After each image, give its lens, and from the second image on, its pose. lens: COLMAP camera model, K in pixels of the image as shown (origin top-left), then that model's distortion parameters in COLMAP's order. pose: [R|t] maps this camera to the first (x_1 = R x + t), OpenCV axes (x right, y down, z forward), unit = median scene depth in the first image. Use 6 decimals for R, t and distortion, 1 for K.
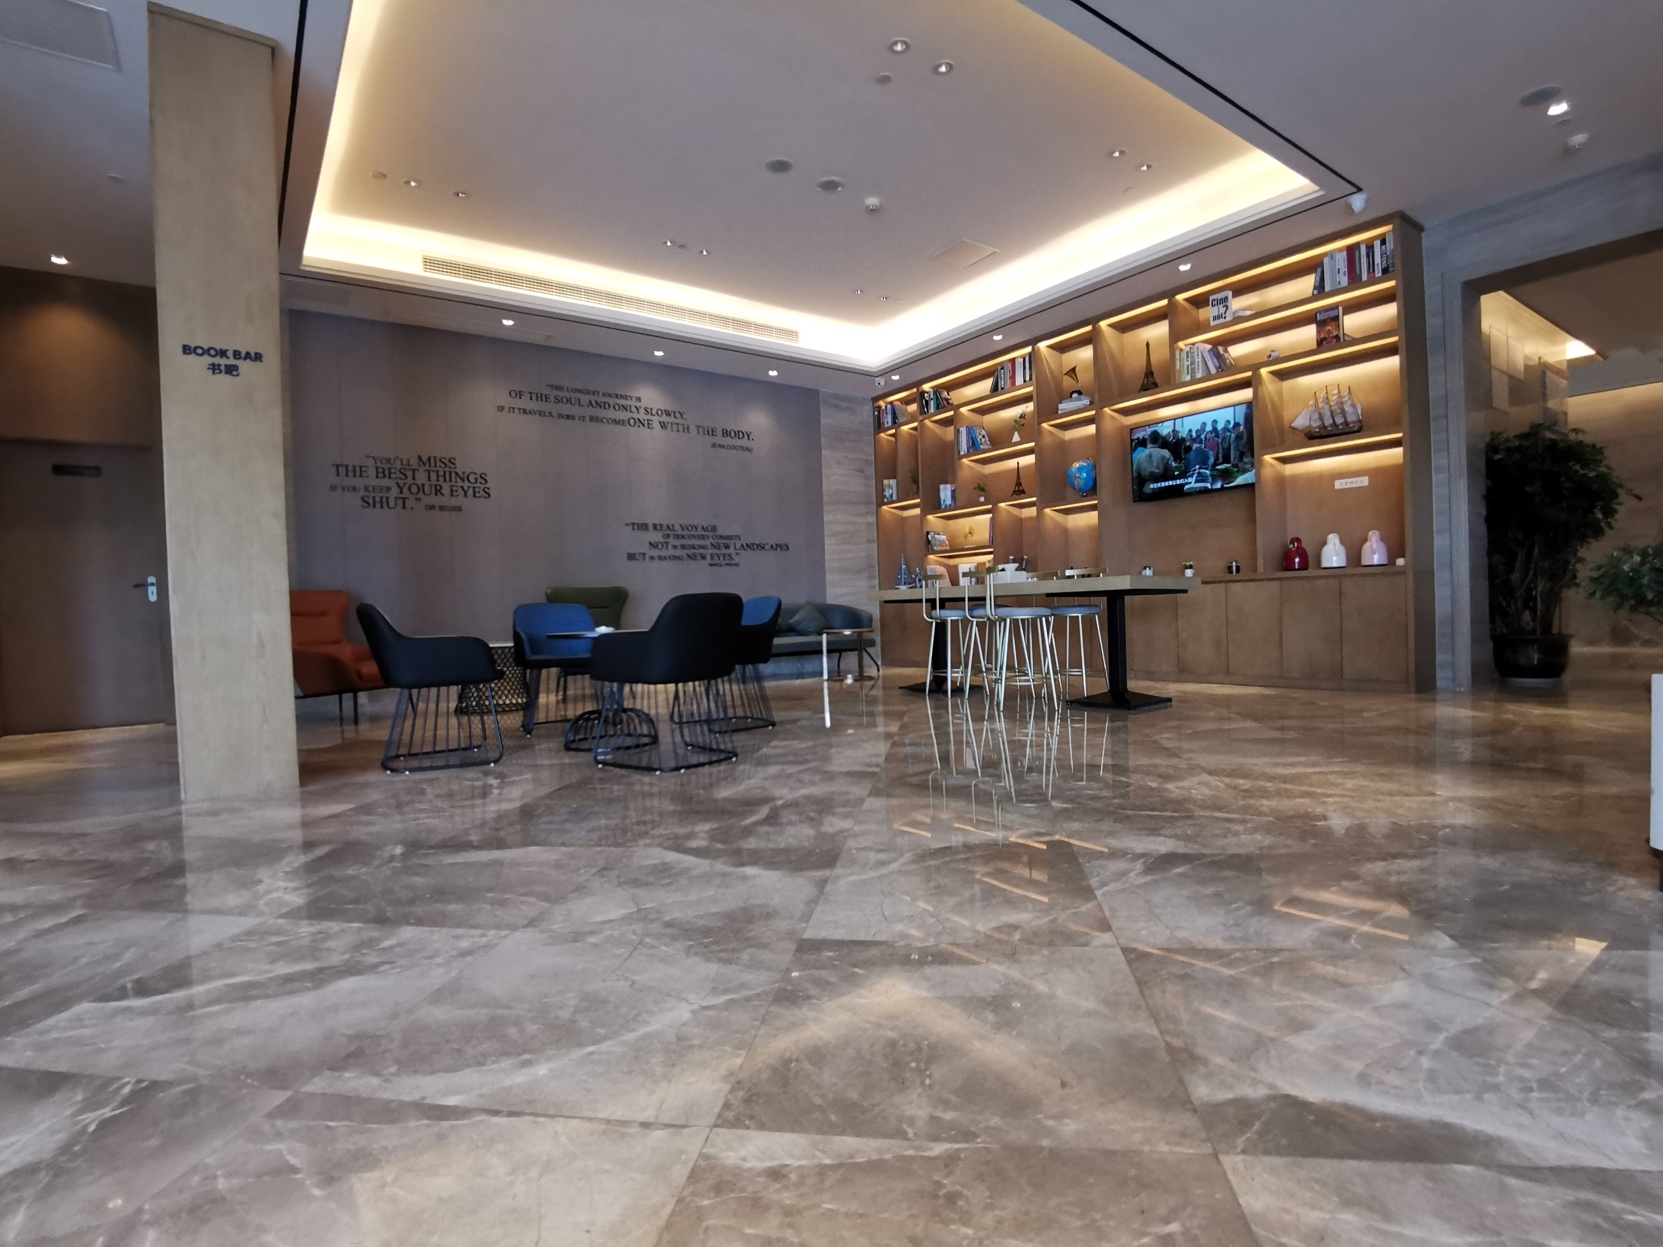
lens RADIAL K [[842.0, 0, 826.5], [0, 842.0, 639.4], [0, 0, 1]] dist [-0.060180, 0.016754]
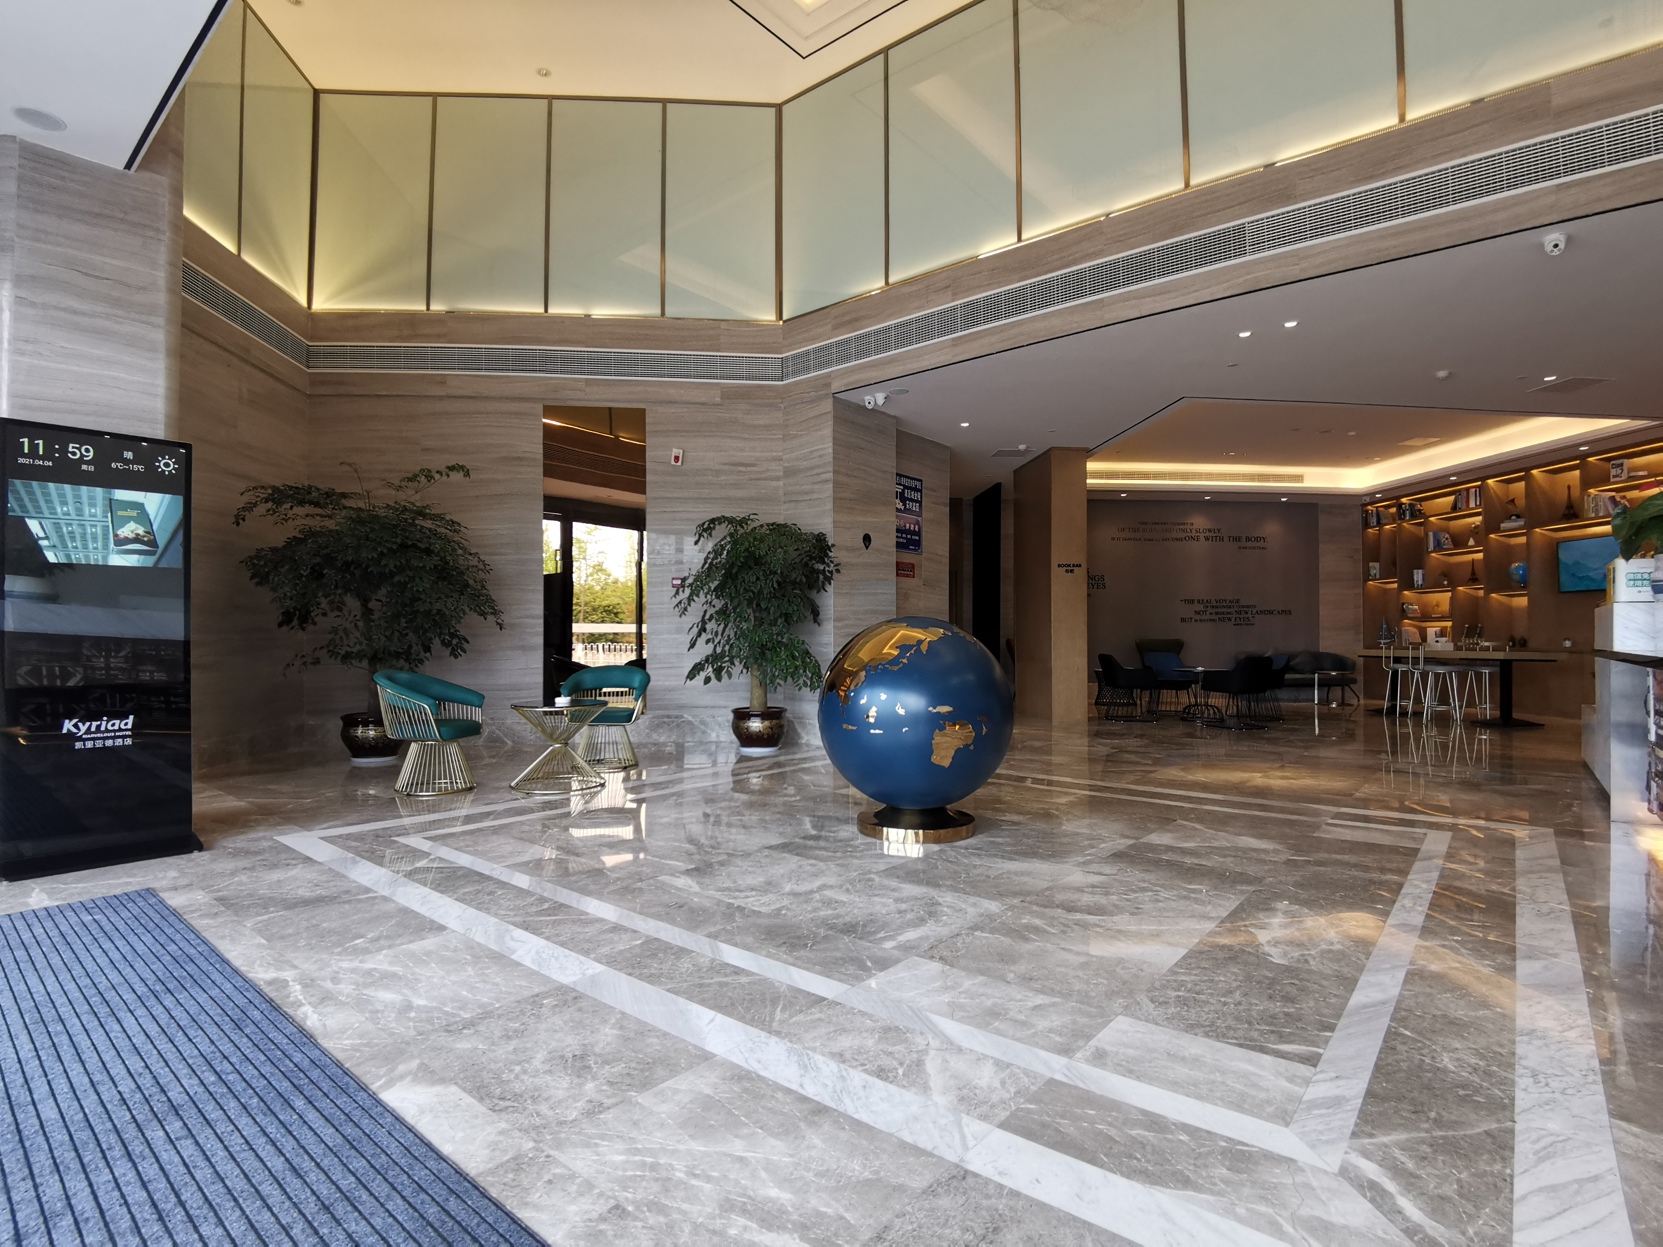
lens RADIAL K [[842.0, 0, 826.5], [0, 842.0, 639.4], [0, 0, 1]] dist [-0.060180, 0.016754]
pose [[0.851958, 0.029585, -0.522774, 0.021155], [-0.042870, 0.998992, -0.013330, -0.010210], [0.521852, 0.033767, 0.852367, -0.695542]]
